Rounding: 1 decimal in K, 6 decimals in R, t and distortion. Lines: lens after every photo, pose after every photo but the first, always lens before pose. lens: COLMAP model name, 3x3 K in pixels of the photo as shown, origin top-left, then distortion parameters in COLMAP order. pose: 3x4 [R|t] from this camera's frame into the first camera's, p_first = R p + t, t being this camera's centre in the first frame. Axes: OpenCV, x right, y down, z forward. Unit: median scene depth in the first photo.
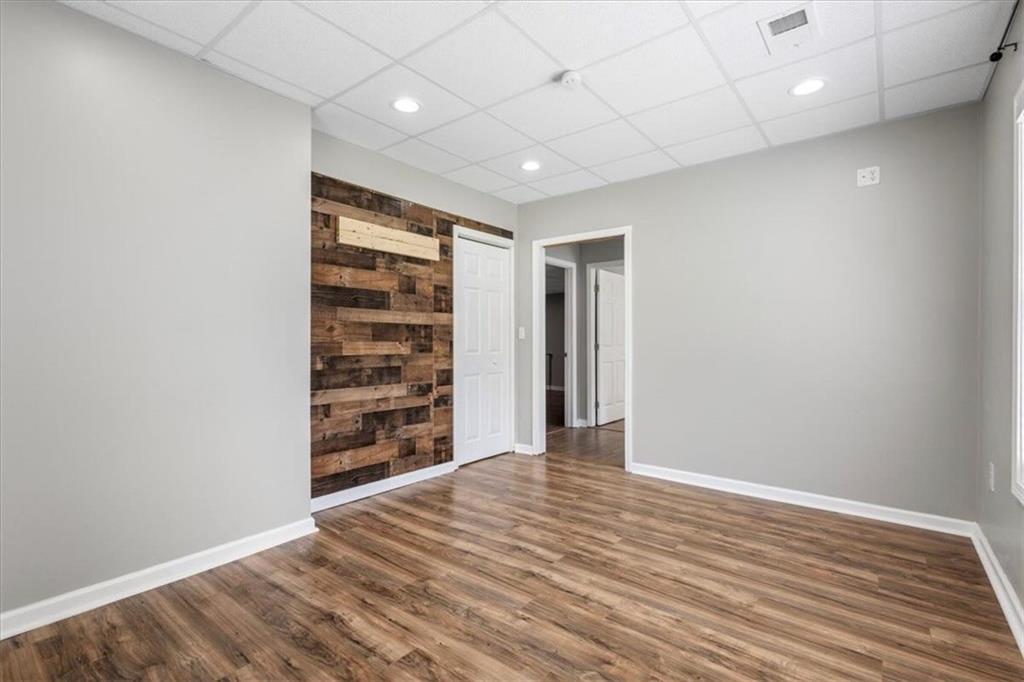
lens RADIAL K [[468.4, 0, 510.9], [0, 468.4, 341.2], [0, 0, 1]] dist [0.006298, -0.000664]
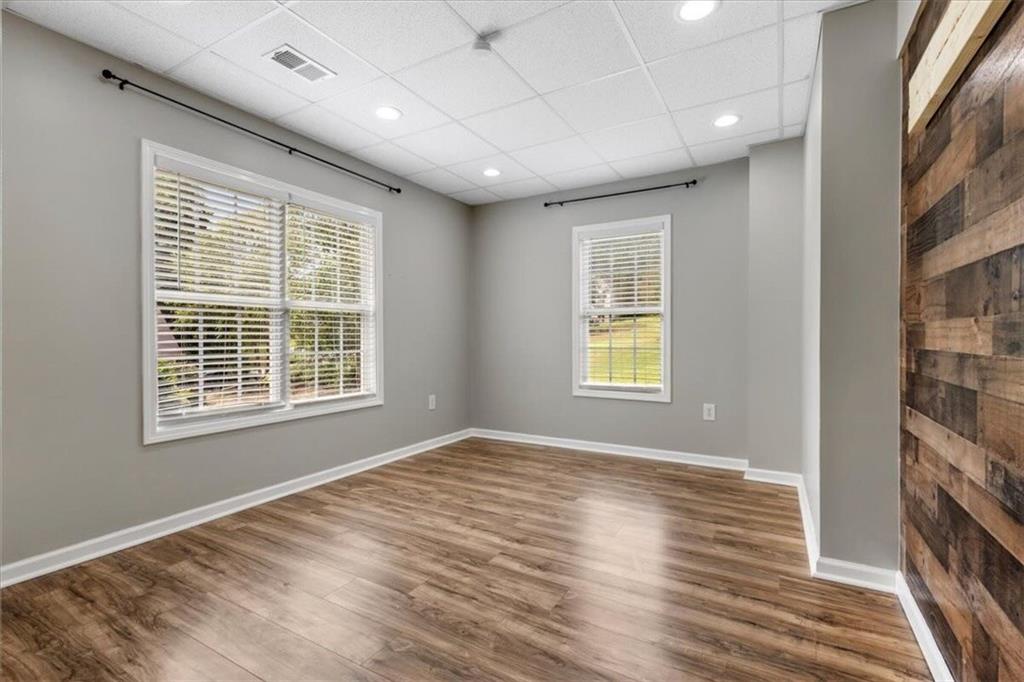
lens RADIAL K [[468.4, 0, 512.1], [0, 468.4, 340.4], [0, 0, 1]] dist [0.006298, -0.000664]
pose [[-0.989876, 0.001935, -0.141922, 0.203355], [0.001127, 0.999983, 0.005772, 0.023469], [0.141931, 0.005553, -0.989861, 1.970406]]
